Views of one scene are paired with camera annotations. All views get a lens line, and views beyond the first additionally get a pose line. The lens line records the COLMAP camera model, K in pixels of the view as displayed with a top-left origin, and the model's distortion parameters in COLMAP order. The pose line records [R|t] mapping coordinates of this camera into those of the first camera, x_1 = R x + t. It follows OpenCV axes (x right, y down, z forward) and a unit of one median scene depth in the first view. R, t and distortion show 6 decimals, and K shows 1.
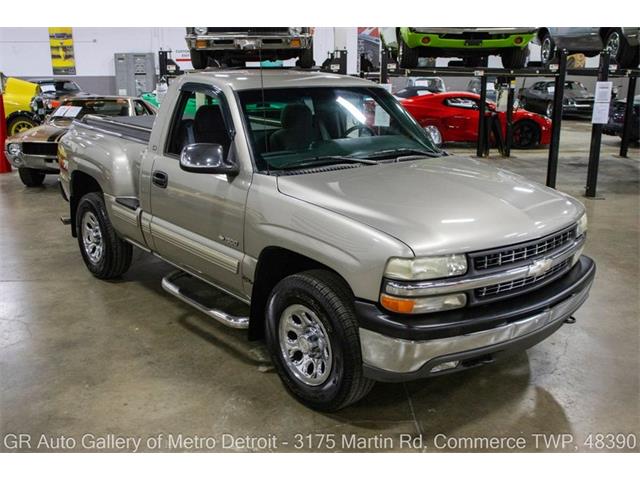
lens RADIAL K [[697.1, 0, 320.0], [0, 697.1, 240.0], [0, 0, 1]] dist [-0.004670, 0.017995]
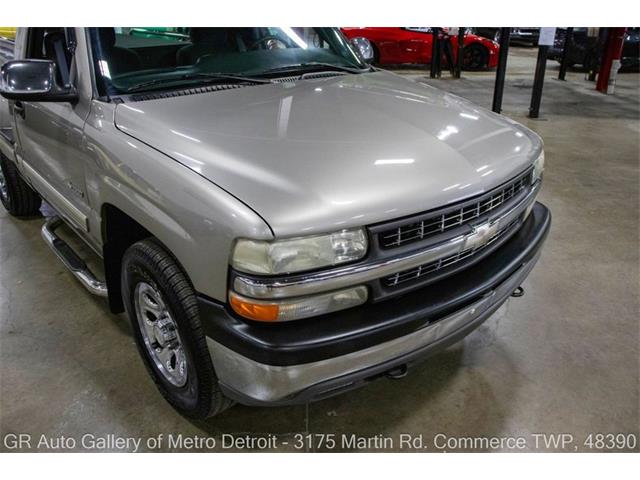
lens RADIAL K [[533.3, 0, 320.0], [0, 533.3, 240.0], [0, 0, 1]] dist [-0.095242, 0.005976]
pose [[0.999966, -0.006850, 0.004690, 0.117403], [0.005927, 0.984630, 0.174554, -0.037389], [-0.005814, -0.174520, 0.984636, 0.371748]]
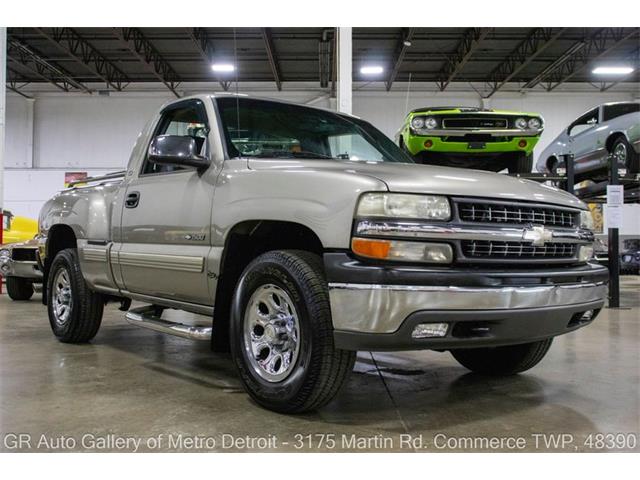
lens RADIAL K [[723.6, 0, 320.0], [0, 723.6, 240.0], [0, 0, 1]] dist [-0.019309, 0.020518]
pose [[0.999509, 0.002764, -0.031215, 0.052993], [-0.011685, 0.957128, -0.289430, 0.239782], [0.029077, 0.289652, 0.956690, 0.093265]]
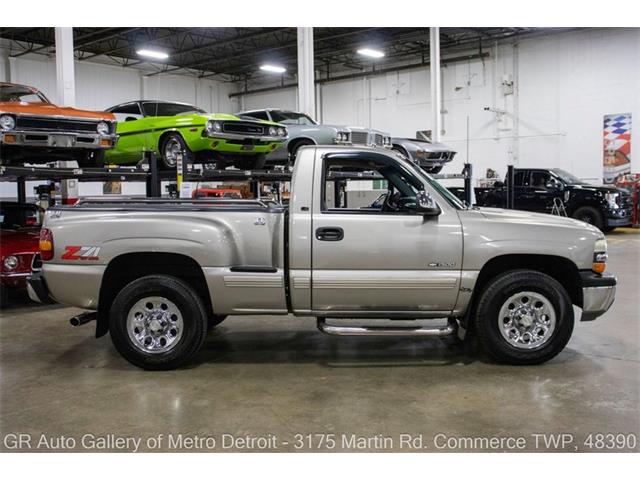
lens RADIAL K [[723.6, 0, 320.0], [0, 723.6, 240.0], [0, 0, 1]] dist [-0.019309, 0.020518]
pose [[0.607067, -0.073375, 0.791256, -1.155887], [0.228807, 0.969699, -0.085623, 0.017007], [-0.760997, 0.233023, 0.605461, 0.308511]]
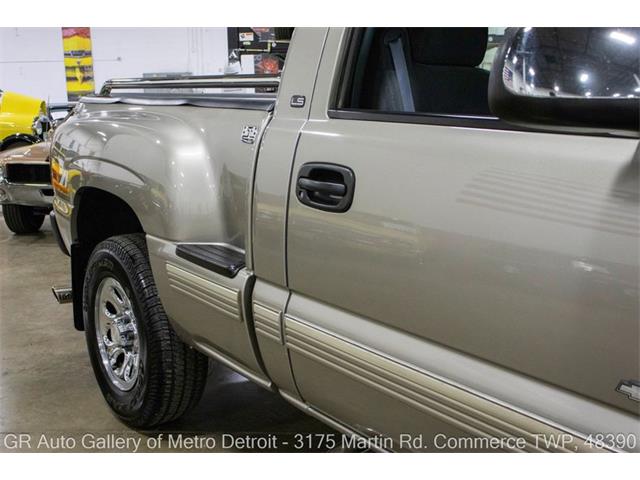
lens RADIAL K [[723.6, 0, 320.0], [0, 723.6, 240.0], [0, 0, 1]] dist [-0.019309, 0.020518]
pose [[0.999397, -0.007887, -0.033822, -0.217963], [0.005255, 0.996999, -0.077233, -0.034263], [0.034330, 0.077009, 0.996439, 0.649783]]
